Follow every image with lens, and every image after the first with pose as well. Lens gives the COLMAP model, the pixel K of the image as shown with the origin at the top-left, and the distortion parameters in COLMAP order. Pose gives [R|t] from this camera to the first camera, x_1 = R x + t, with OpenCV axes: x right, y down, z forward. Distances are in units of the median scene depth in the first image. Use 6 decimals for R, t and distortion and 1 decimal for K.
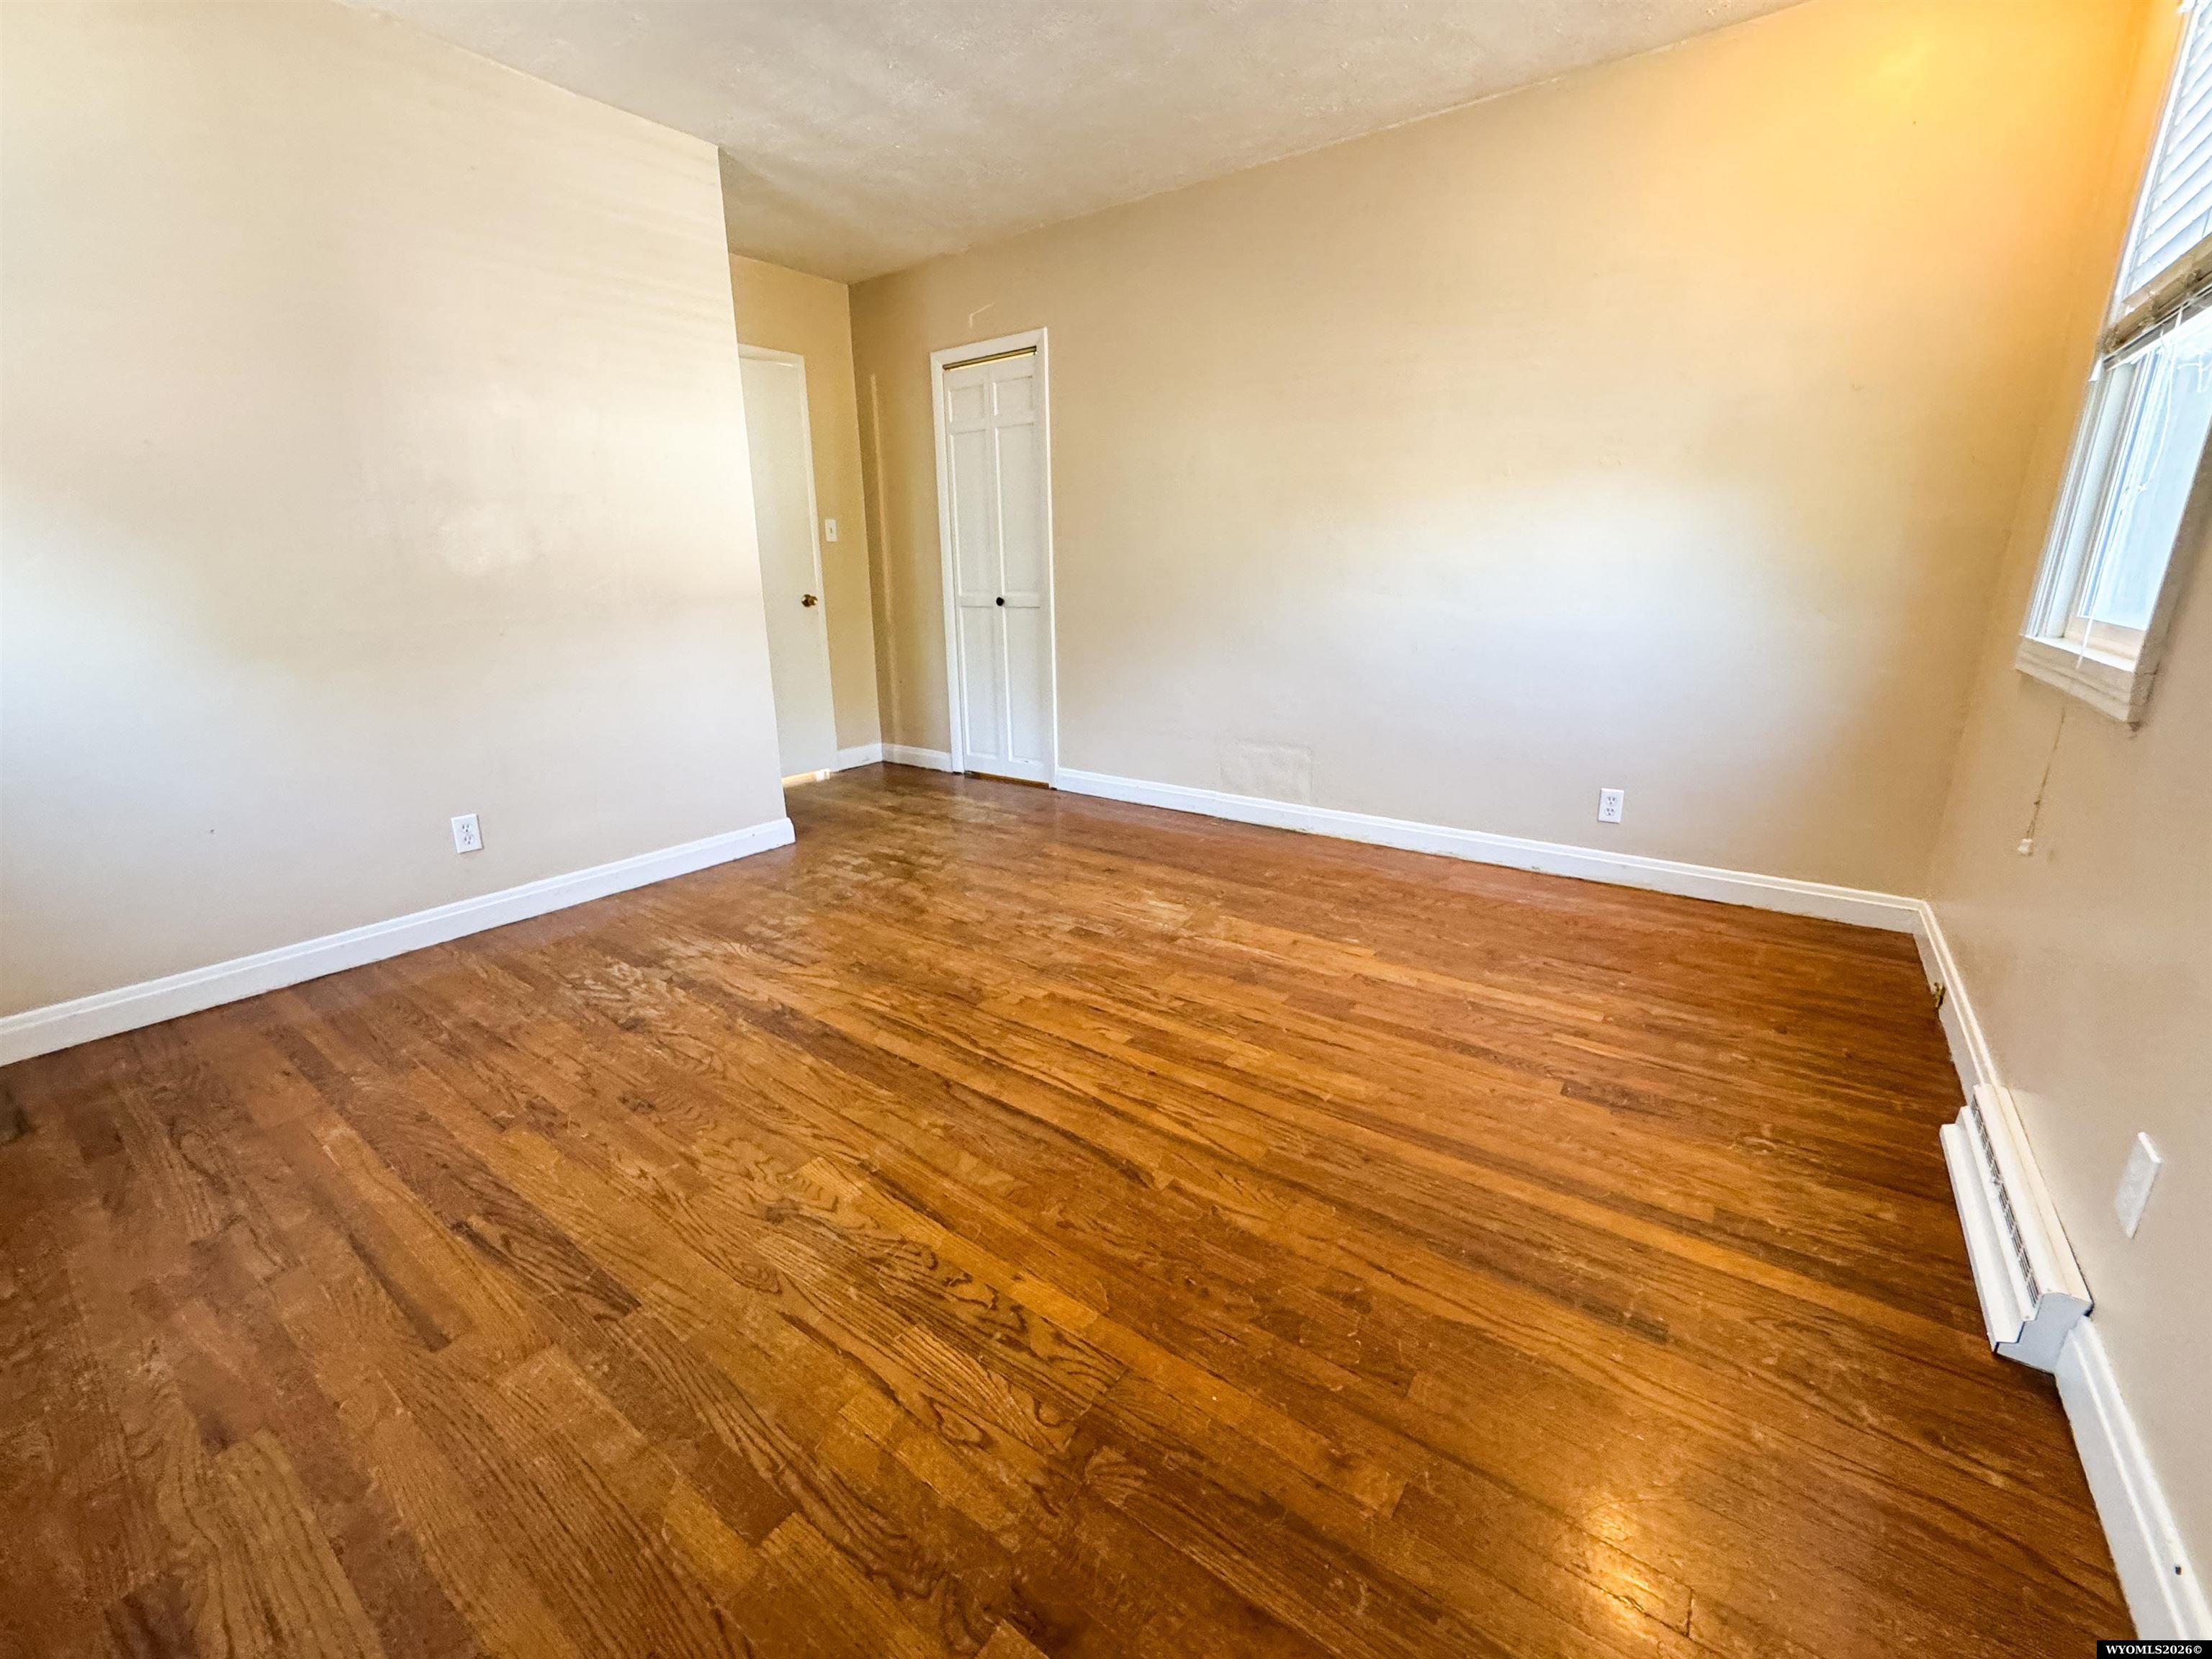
lens RADIAL K [[910.2, 0, 1102.5], [0, 910.2, 832.1], [0, 0, 1]] dist [-0.029730, 0.010959]
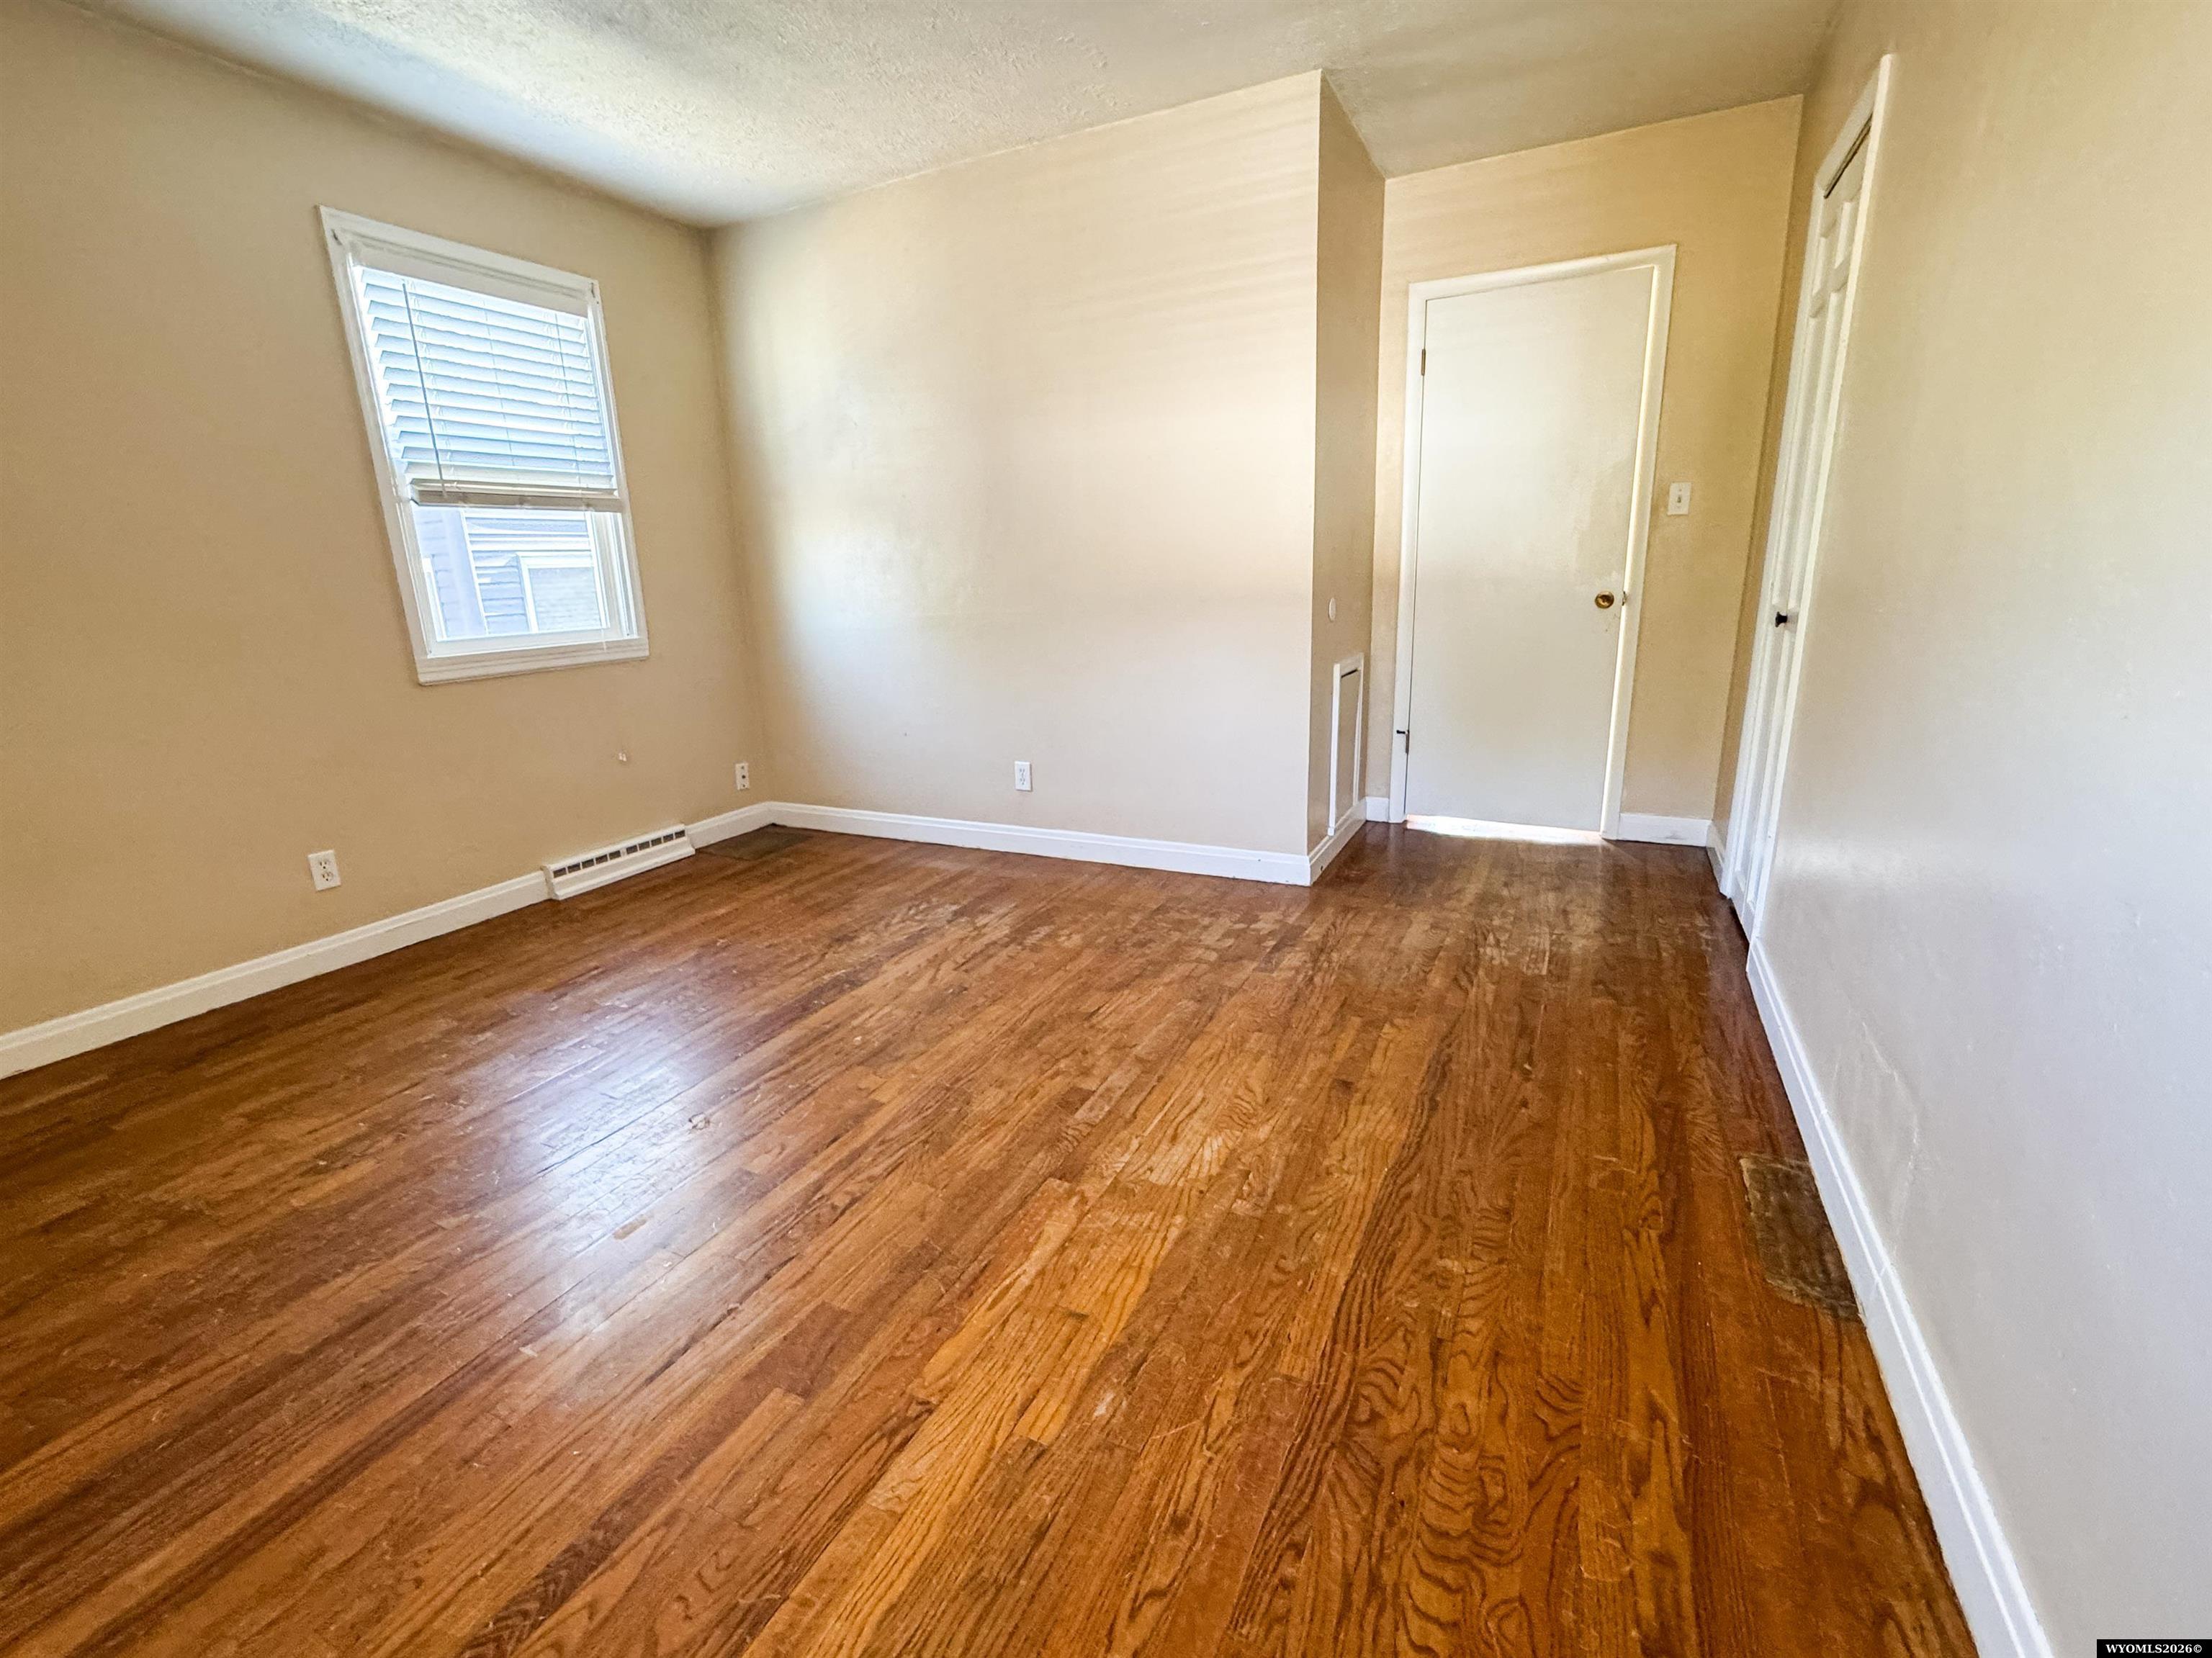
lens RADIAL K [[987.4, 0, 1102.5], [0, 987.4, 821.7], [0, 0, 1]] dist [-0.015687, 0.002631]
pose [[0.176600, 0.257369, -0.950039, 0.662407], [-0.247141, 0.945883, 0.210302, -0.262651], [0.952751, 0.197654, 0.230649, 0.811402]]
